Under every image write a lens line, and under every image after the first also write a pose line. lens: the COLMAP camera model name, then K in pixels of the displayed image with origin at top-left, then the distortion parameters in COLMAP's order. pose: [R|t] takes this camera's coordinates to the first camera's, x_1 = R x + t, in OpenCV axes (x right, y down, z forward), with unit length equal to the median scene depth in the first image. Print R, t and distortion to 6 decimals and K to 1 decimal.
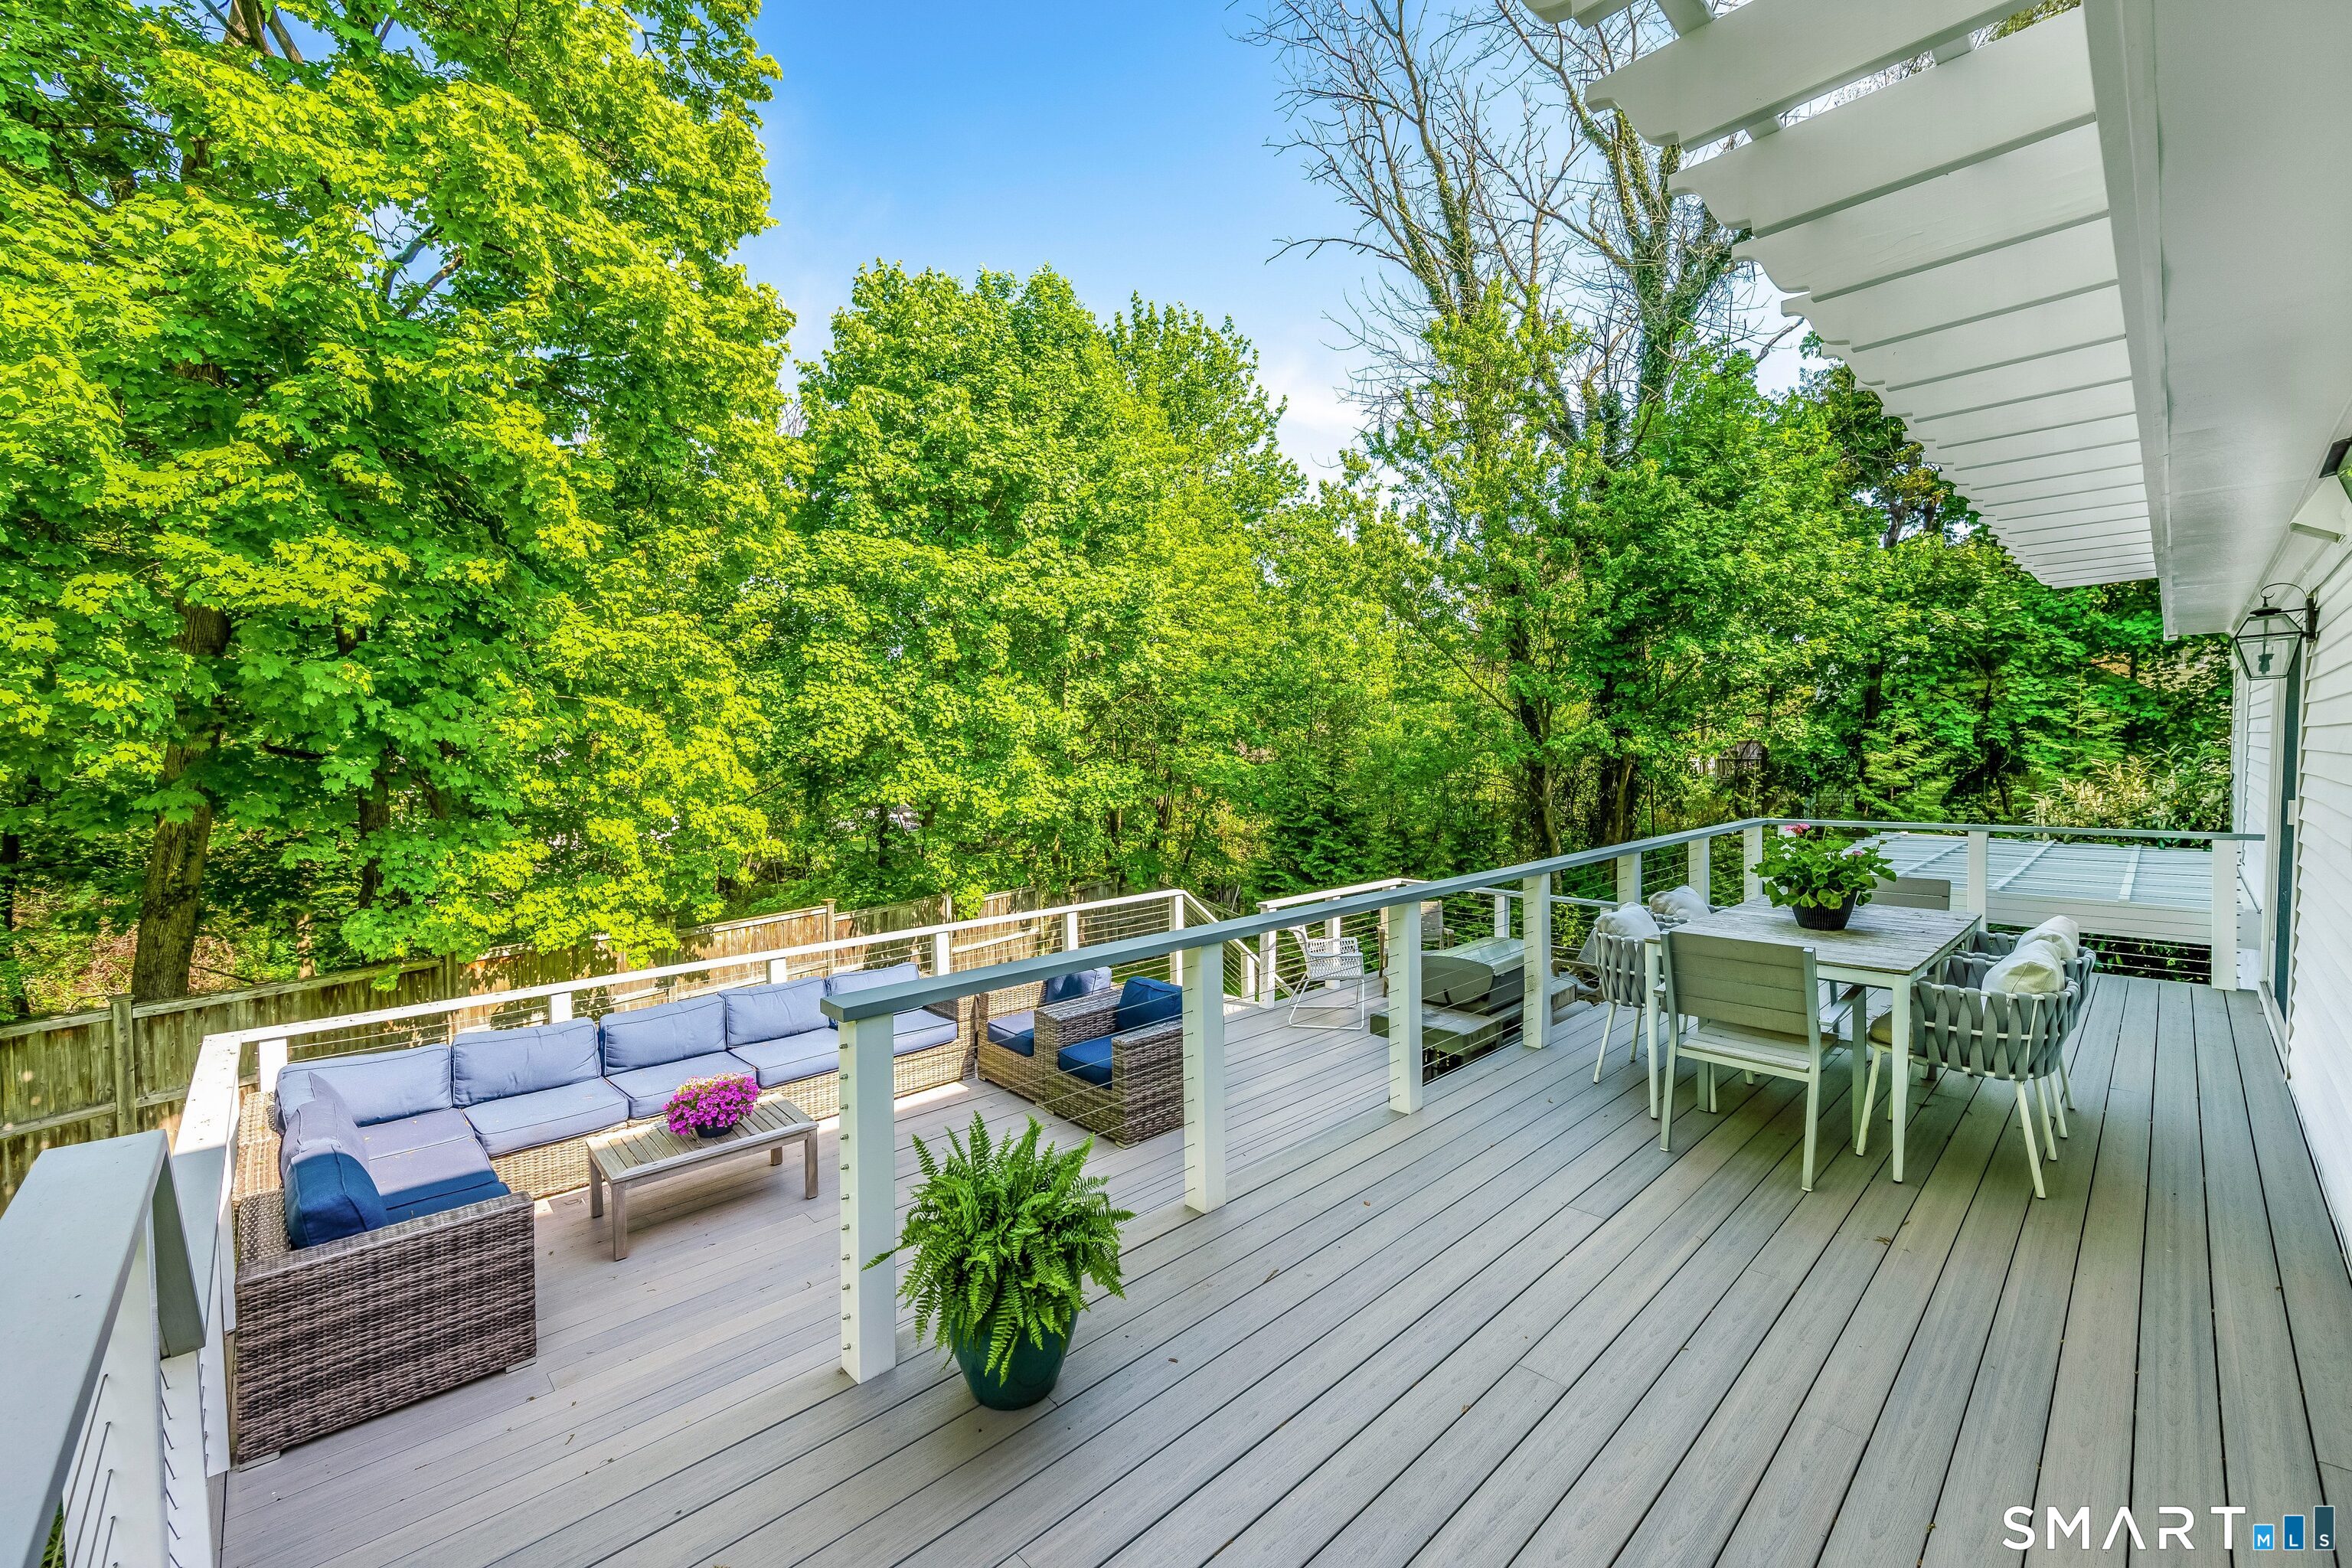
lens RADIAL K [[944.0, 0, 1176.0], [0, 944.0, 784.0], [0, 0, 1]] dist [-0.000919, -0.000146]
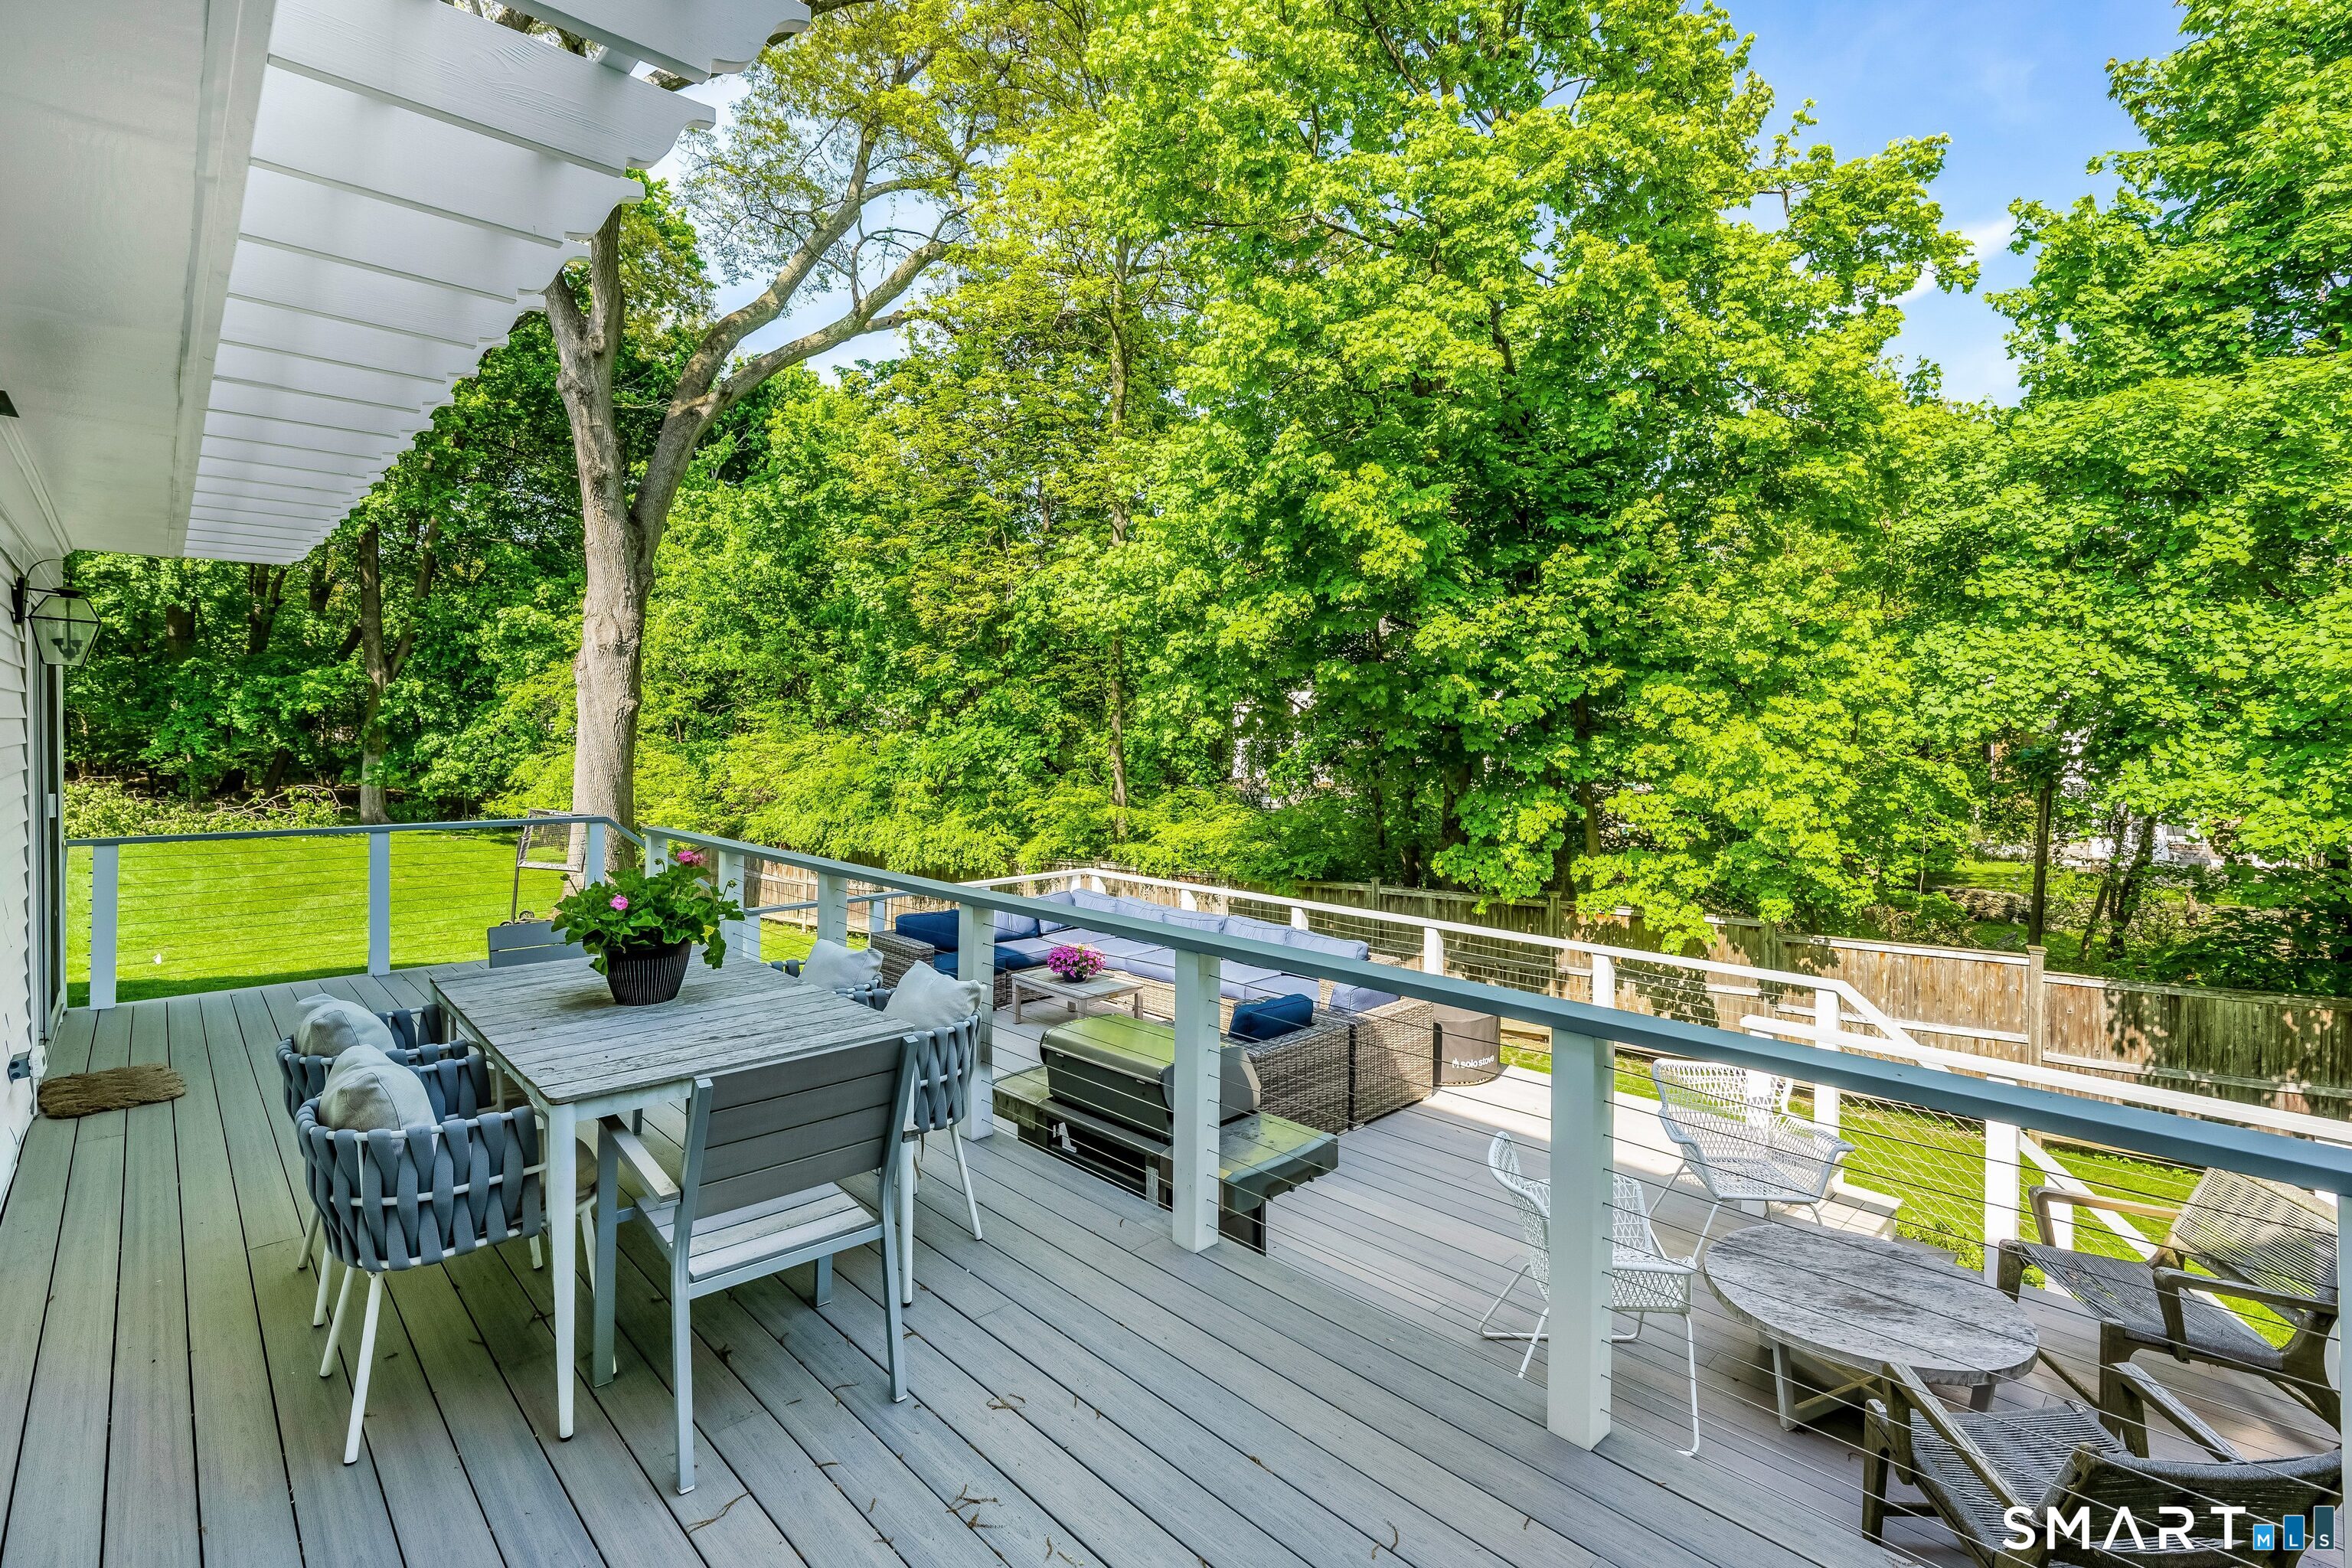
lens RADIAL K [[1076.1, 0, 1165.3], [0, 1076.1, 786.4], [0, 0, 1]] dist [-0.004271, -0.000986]
pose [[-0.007242, 0.050838, -0.998681, 0.472234], [-0.029995, 0.998246, 0.051033, -0.013169], [0.999524, 0.030325, -0.005705, 0.438969]]
